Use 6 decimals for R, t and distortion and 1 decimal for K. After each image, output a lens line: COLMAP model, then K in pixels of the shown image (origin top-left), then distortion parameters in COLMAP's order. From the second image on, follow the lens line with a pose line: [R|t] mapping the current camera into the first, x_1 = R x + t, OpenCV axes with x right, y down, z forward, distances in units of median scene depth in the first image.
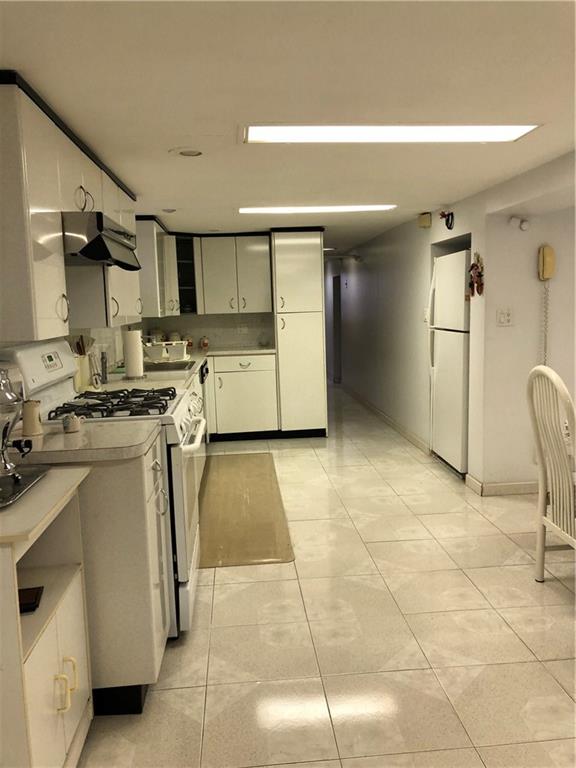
lens RADIAL K [[624.1, 0, 288.0], [0, 624.1, 384.0], [0, 0, 1]] dist [0.014663, 0.002496]
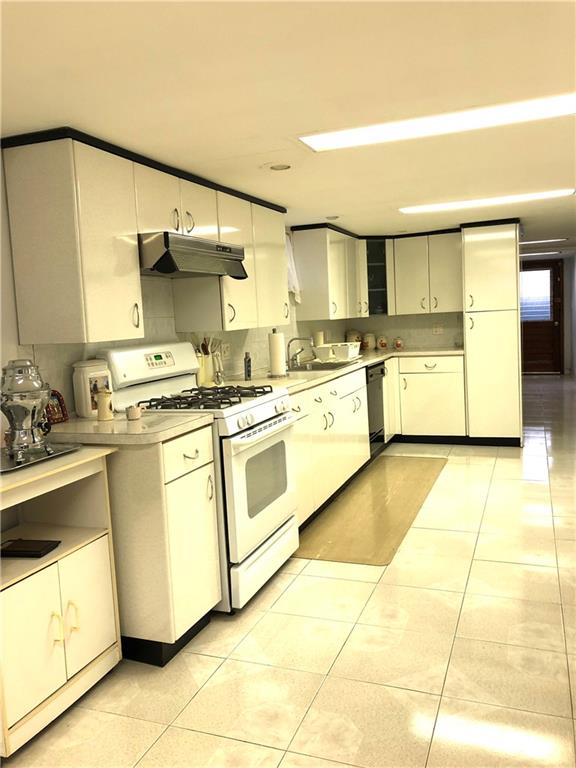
lens RADIAL K [[627.8, 0, 289.0], [0, 627.8, 381.5], [0, 0, 1]] dist [0.014341, 0.013961]
pose [[0.898748, 0.029254, -0.437489, 0.195848], [-0.031187, 0.999510, 0.002766, -0.003501], [0.437355, 0.011158, 0.899219, 0.024410]]
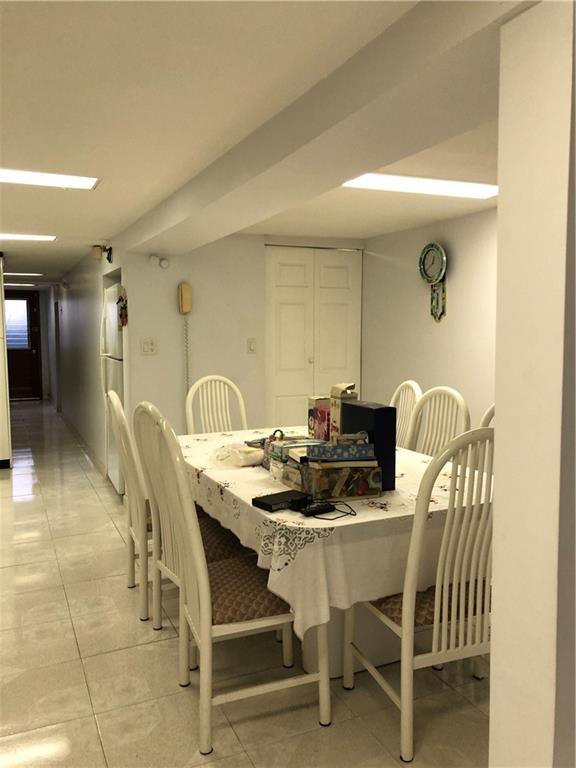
lens RADIAL K [[627.8, 0, 289.0], [0, 627.8, 381.5], [0, 0, 1]] dist [0.014341, 0.013961]
pose [[0.943429, -0.006103, 0.331520, 0.179344], [0.022228, 0.998746, -0.044870, 0.006877], [-0.330830, 0.049700, 0.942381, -0.086274]]
